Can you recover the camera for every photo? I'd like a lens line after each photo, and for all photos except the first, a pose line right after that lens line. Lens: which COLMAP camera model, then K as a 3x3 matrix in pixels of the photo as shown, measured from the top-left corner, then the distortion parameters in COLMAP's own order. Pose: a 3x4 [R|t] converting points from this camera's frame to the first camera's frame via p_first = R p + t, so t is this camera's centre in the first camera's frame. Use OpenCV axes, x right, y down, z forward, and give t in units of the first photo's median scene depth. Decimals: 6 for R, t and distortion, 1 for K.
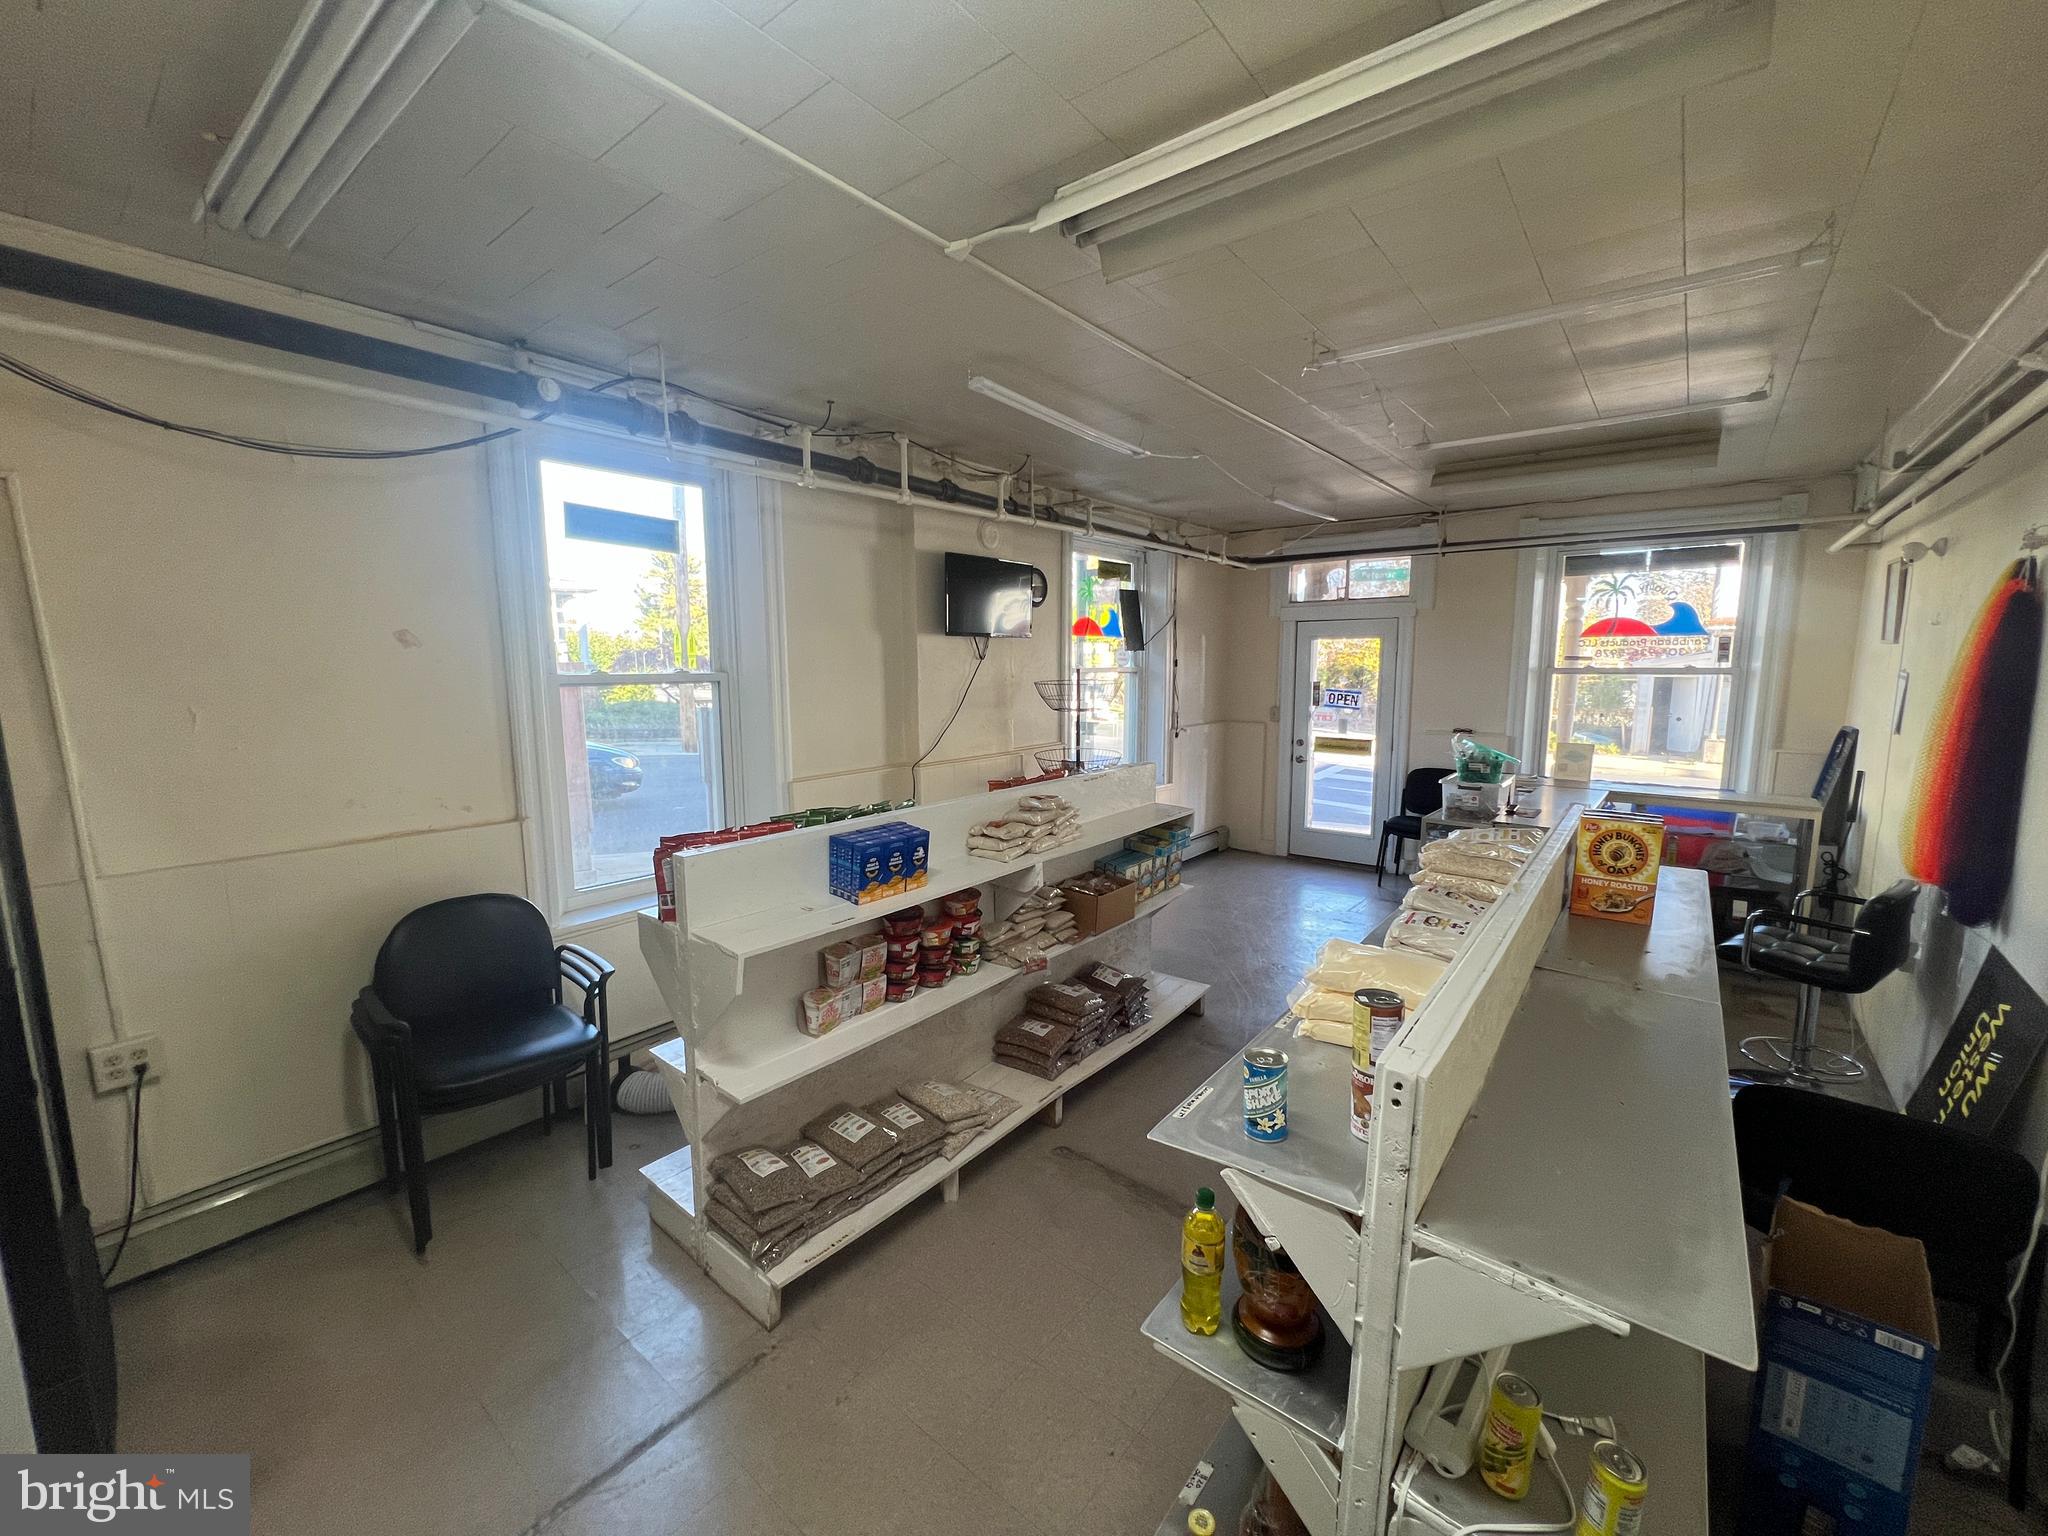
lens RADIAL K [[826.3, 0, 1021.1], [0, 826.3, 772.7], [0, 0, 1]] dist [0.001005, 0.000056]
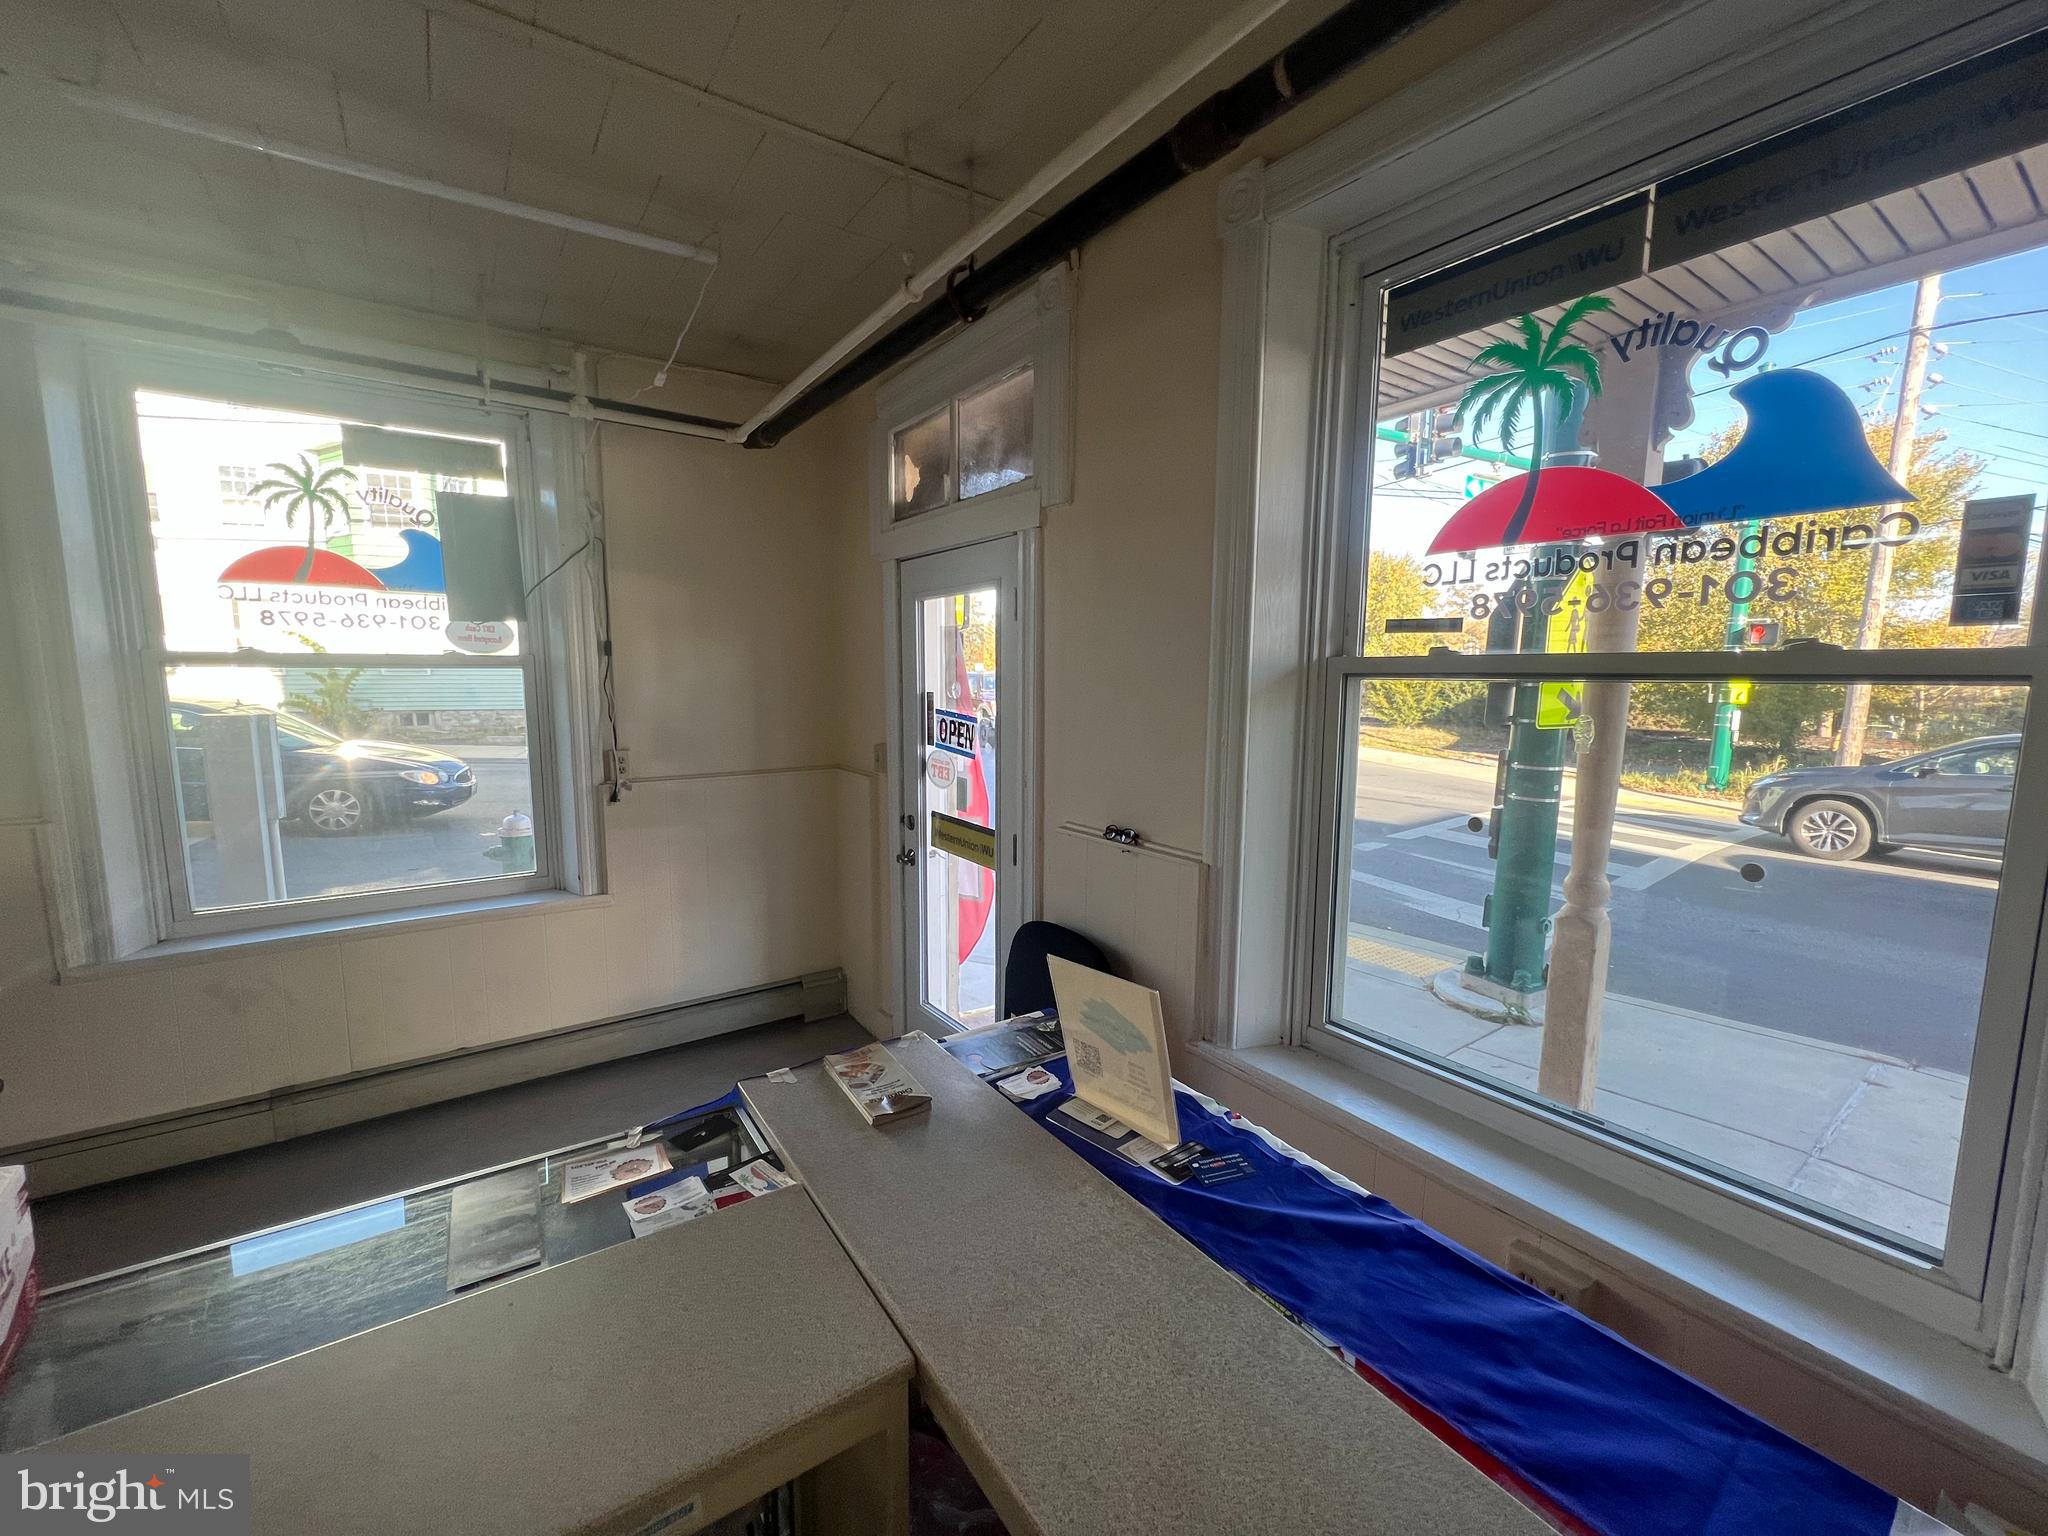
lens RADIAL K [[826.3, 0, 1026.9], [0, 826.3, 765.8], [0, 0, 1]] dist [0.001005, 0.000056]
pose [[0.956972, 0.044514, -0.286746, 0.596293], [-0.049154, 0.998751, -0.008999, -0.074908], [0.285987, 0.022706, 0.957964, 0.644856]]
